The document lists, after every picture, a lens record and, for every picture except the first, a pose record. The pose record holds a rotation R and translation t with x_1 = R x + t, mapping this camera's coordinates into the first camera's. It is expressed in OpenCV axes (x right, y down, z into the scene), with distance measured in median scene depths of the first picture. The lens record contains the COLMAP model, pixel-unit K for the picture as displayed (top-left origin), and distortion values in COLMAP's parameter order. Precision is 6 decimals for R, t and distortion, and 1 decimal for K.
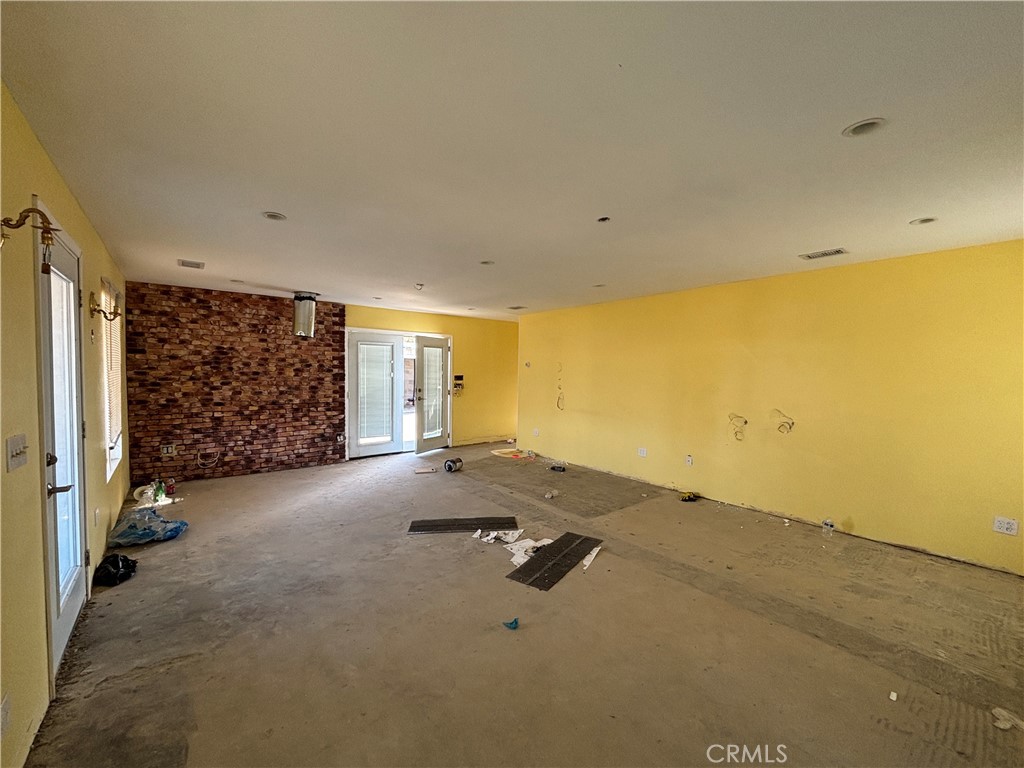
lens RADIAL K [[415.0, 0, 512.8], [0, 415.0, 382.2], [0, 0, 1]] dist [0.003011, 0.001044]
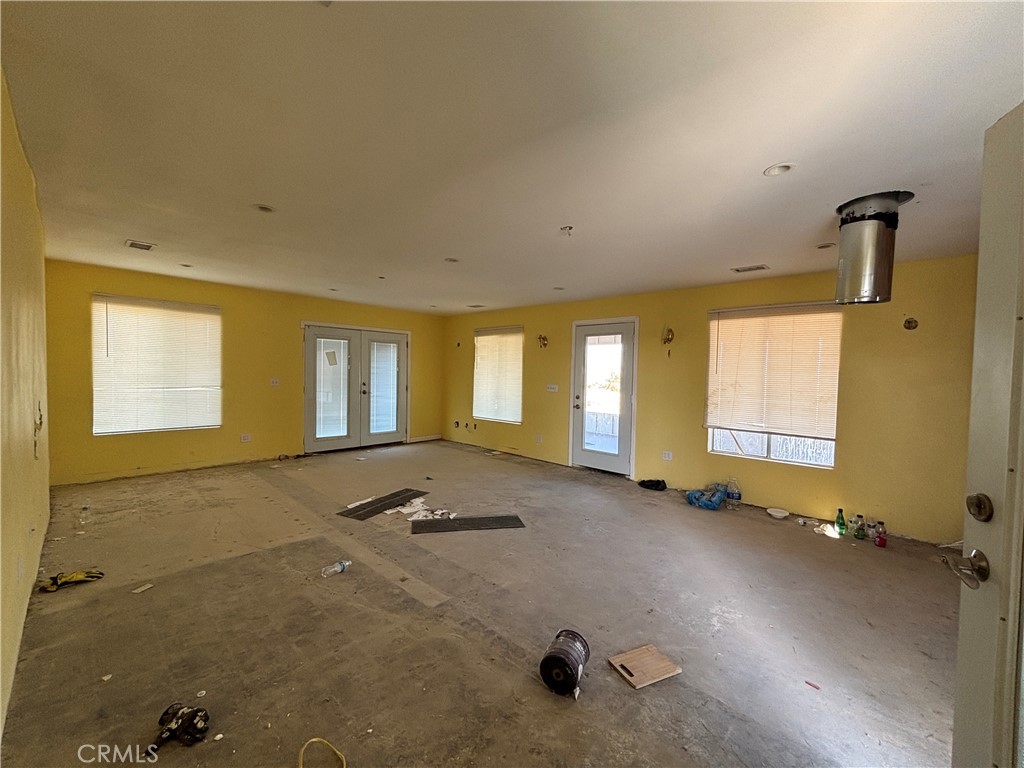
lens RADIAL K [[415.0, 0, 512.8], [0, 415.0, 382.2], [0, 0, 1]] dist [0.003011, 0.001044]
pose [[-0.990567, -0.034706, -0.132558, -0.059692], [-0.042645, 0.997433, 0.057530, -0.033196], [0.130221, 0.062640, -0.989504, 1.436503]]
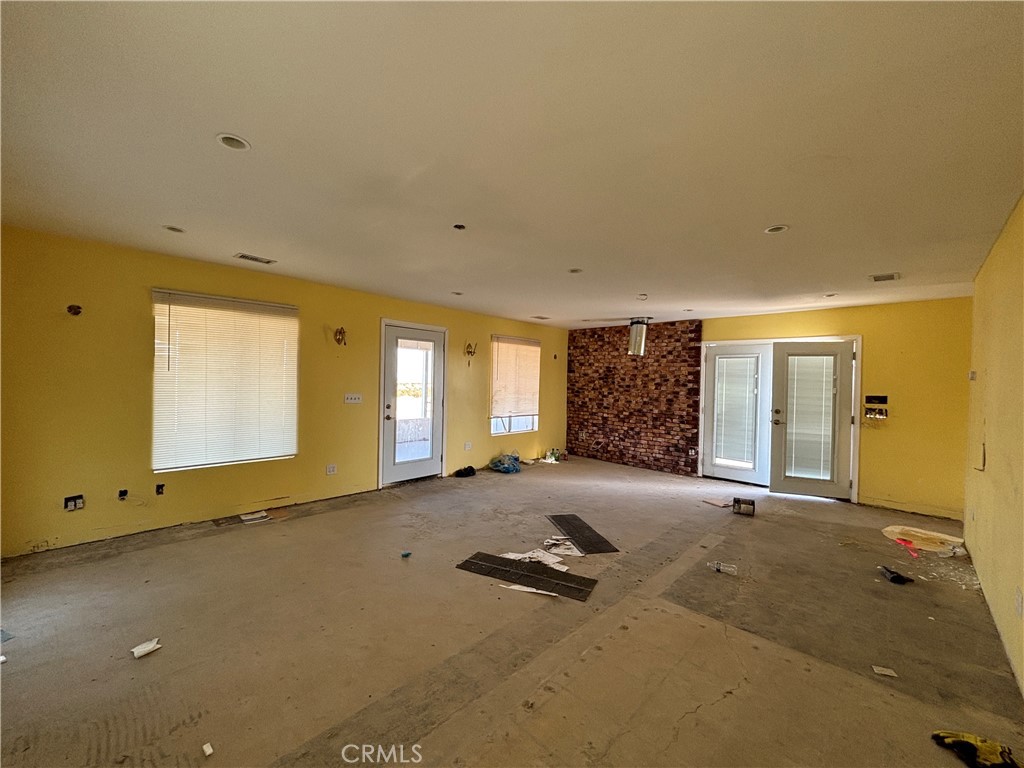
lens RADIAL K [[415.0, 0, 512.8], [0, 415.0, 382.2], [0, 0, 1]] dist [0.003011, 0.001044]
pose [[0.126590, -0.007188, -0.991929, 0.636522], [-0.055572, 0.998352, -0.014327, 0.004318], [0.990397, 0.056937, 0.125982, 0.511017]]
